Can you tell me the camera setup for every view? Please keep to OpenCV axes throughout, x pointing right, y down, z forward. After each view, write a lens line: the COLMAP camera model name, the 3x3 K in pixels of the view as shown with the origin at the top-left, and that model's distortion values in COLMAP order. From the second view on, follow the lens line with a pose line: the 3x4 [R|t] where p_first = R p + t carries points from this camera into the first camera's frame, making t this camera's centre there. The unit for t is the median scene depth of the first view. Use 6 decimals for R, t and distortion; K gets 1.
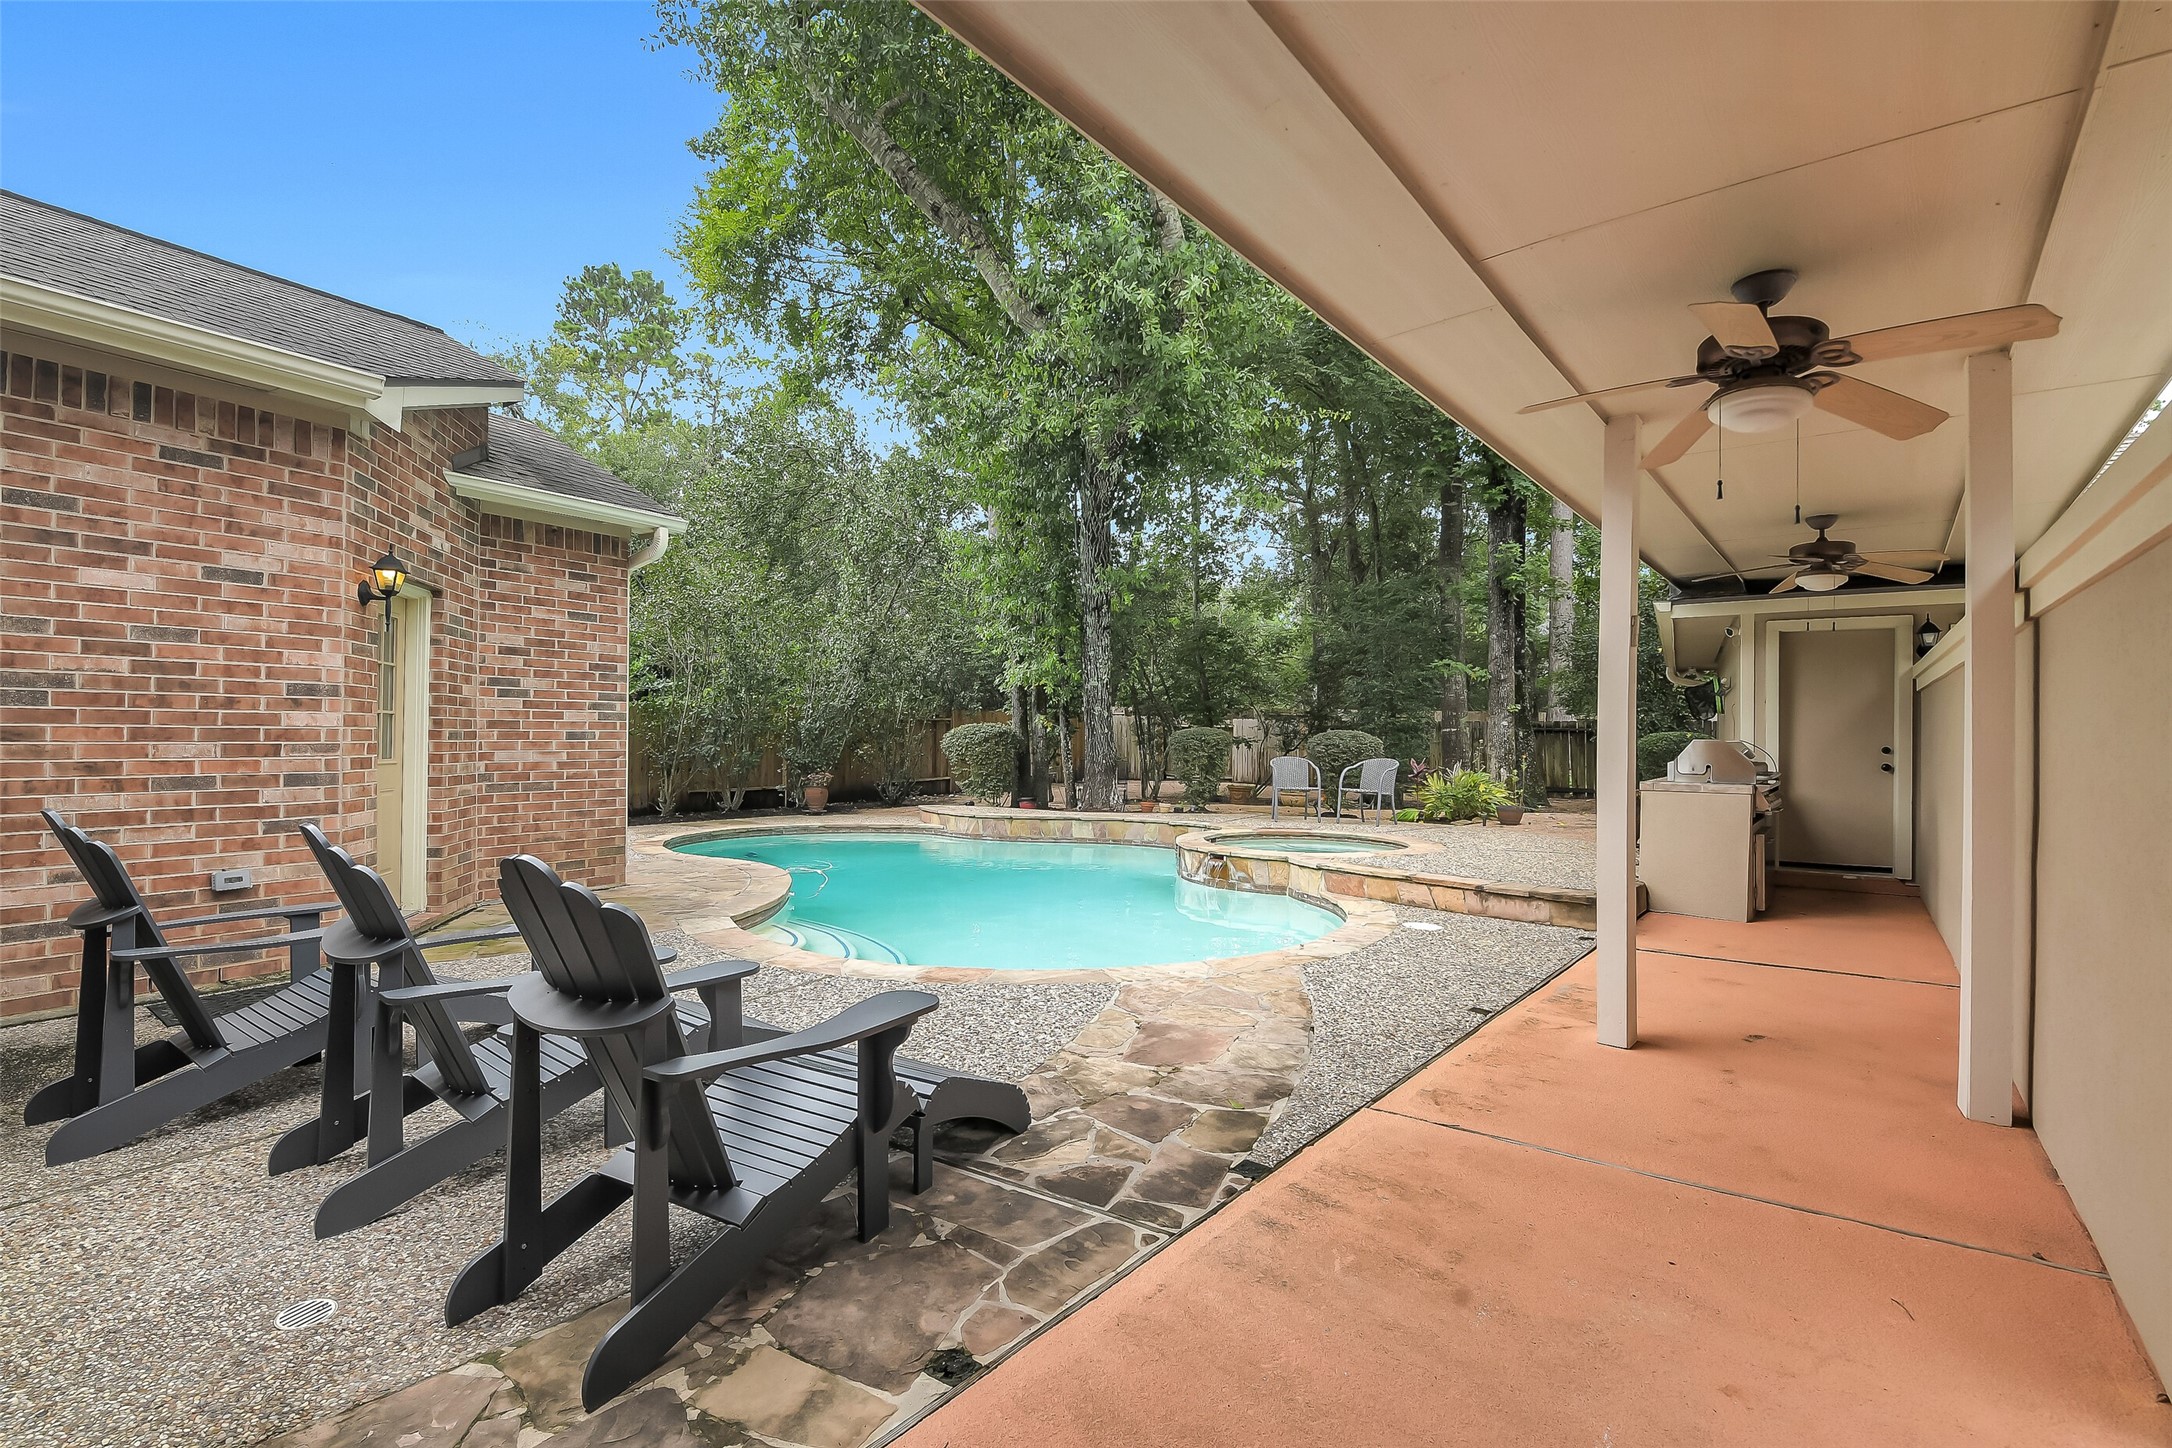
lens RADIAL K [[948.5, 0, 1082.4], [0, 948.5, 738.3], [0, 0, 1]] dist [-0.010023, -0.005344]
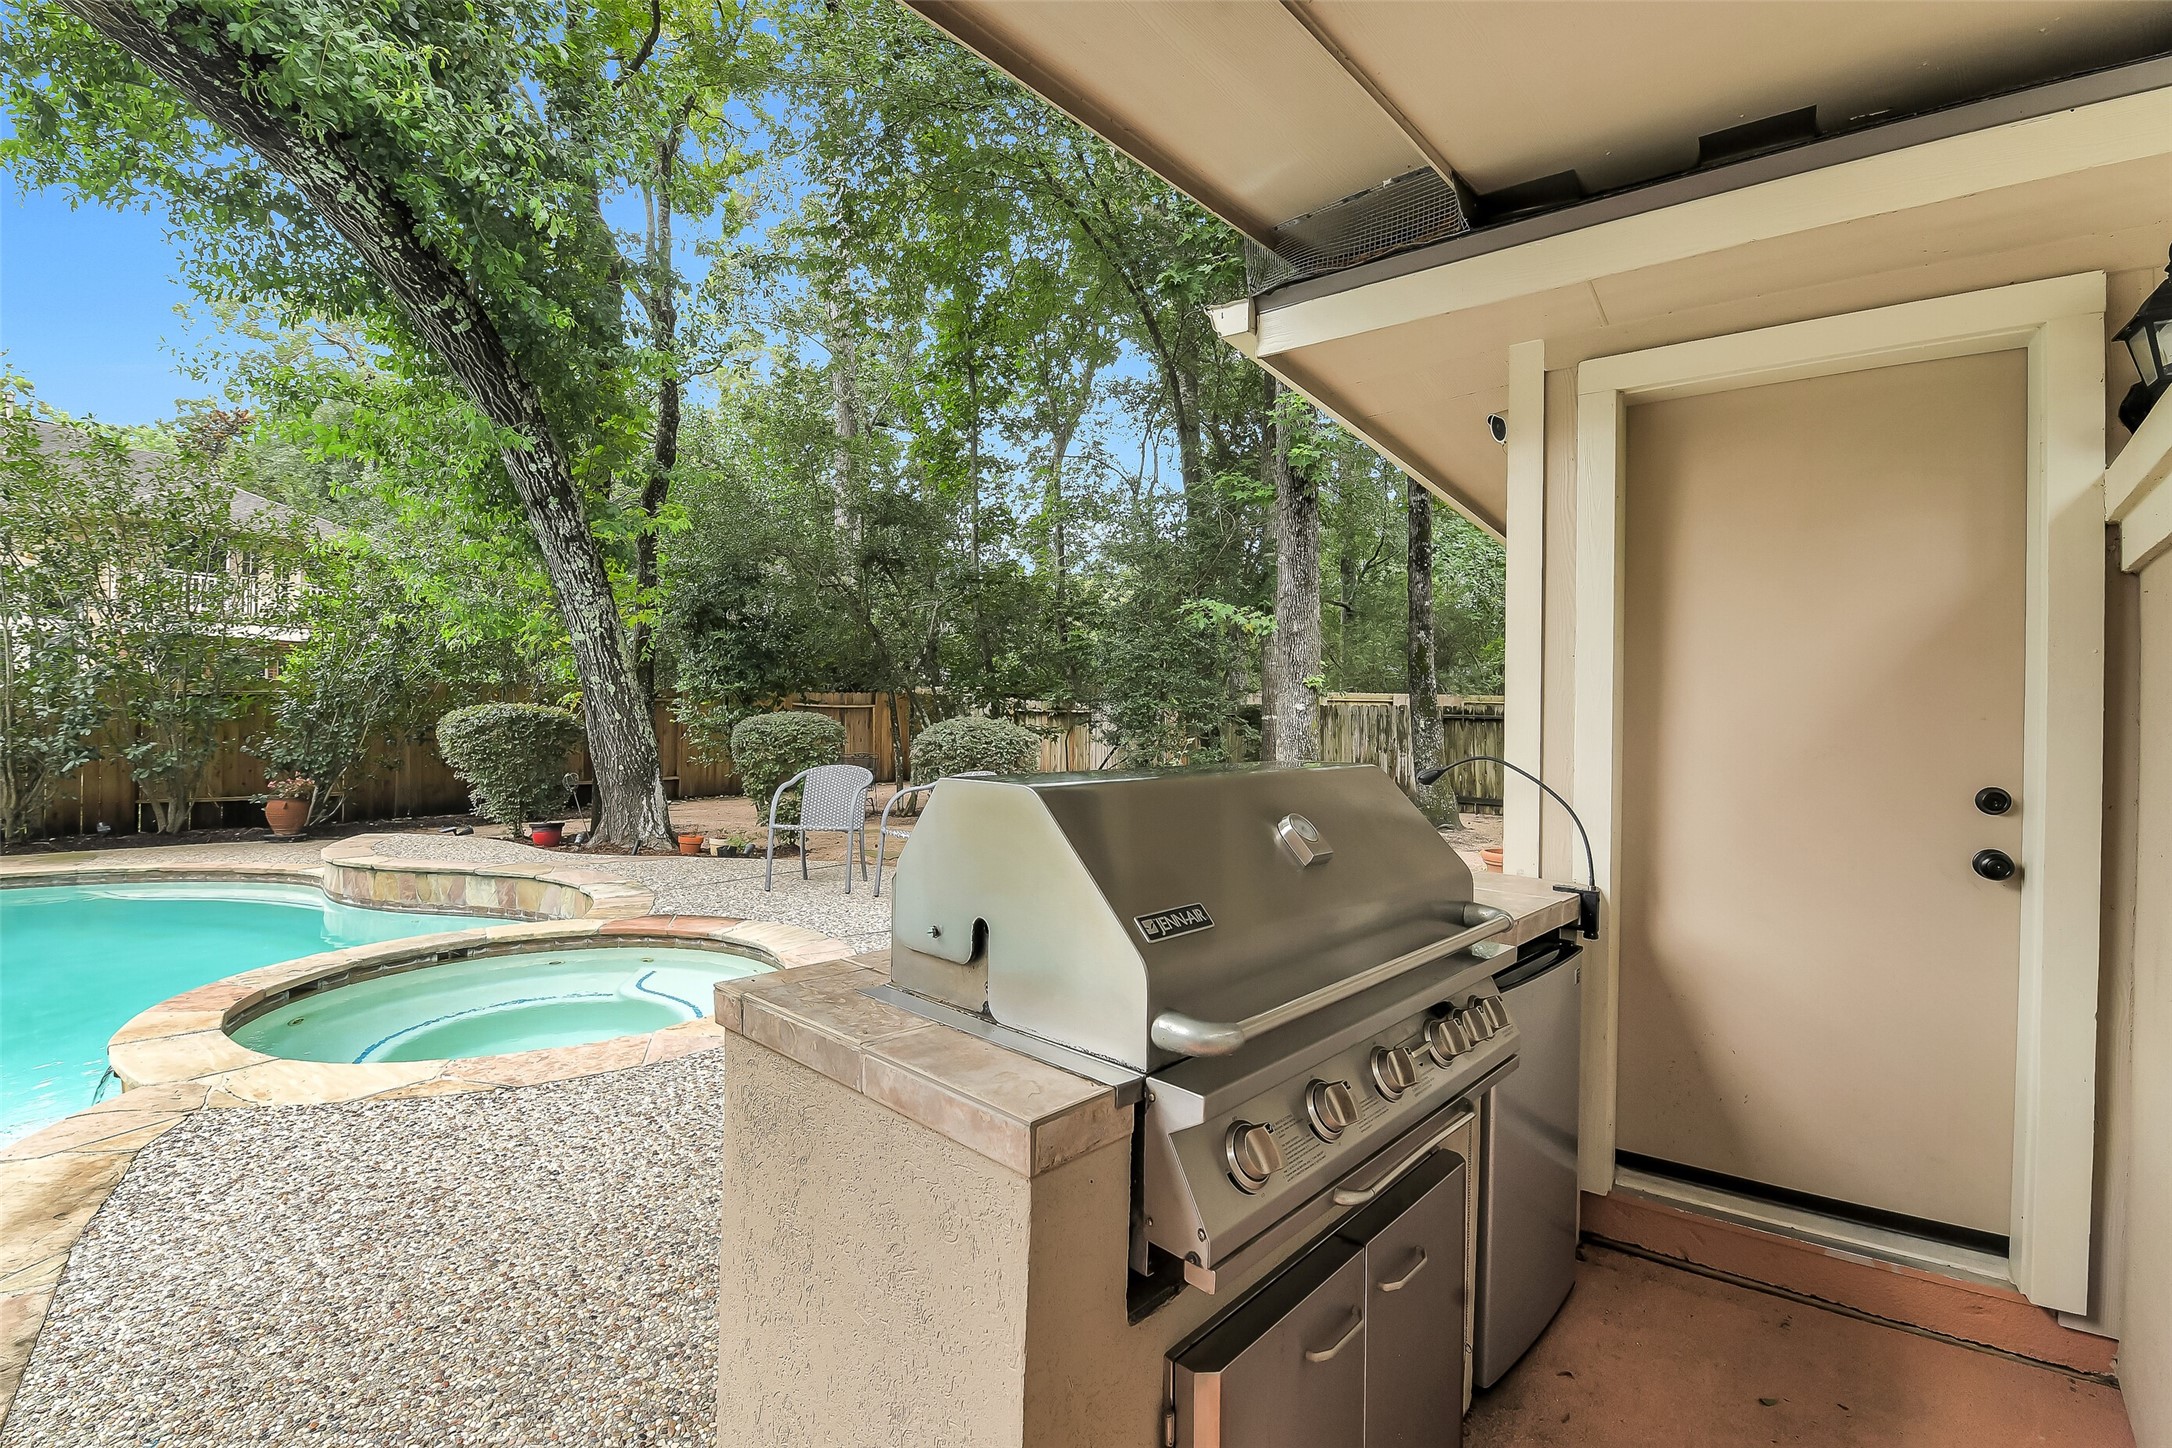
lens RADIAL K [[948.5, 0, 1096.1], [0, 948.5, 724.3], [0, 0, 1]] dist [-0.010023, -0.005344]
pose [[0.998902, 0.005420, -0.046536, 0.410129], [-0.005421, 0.999985, 0.000106, -0.005480], [0.046536, 0.000146, 0.998917, 0.482924]]
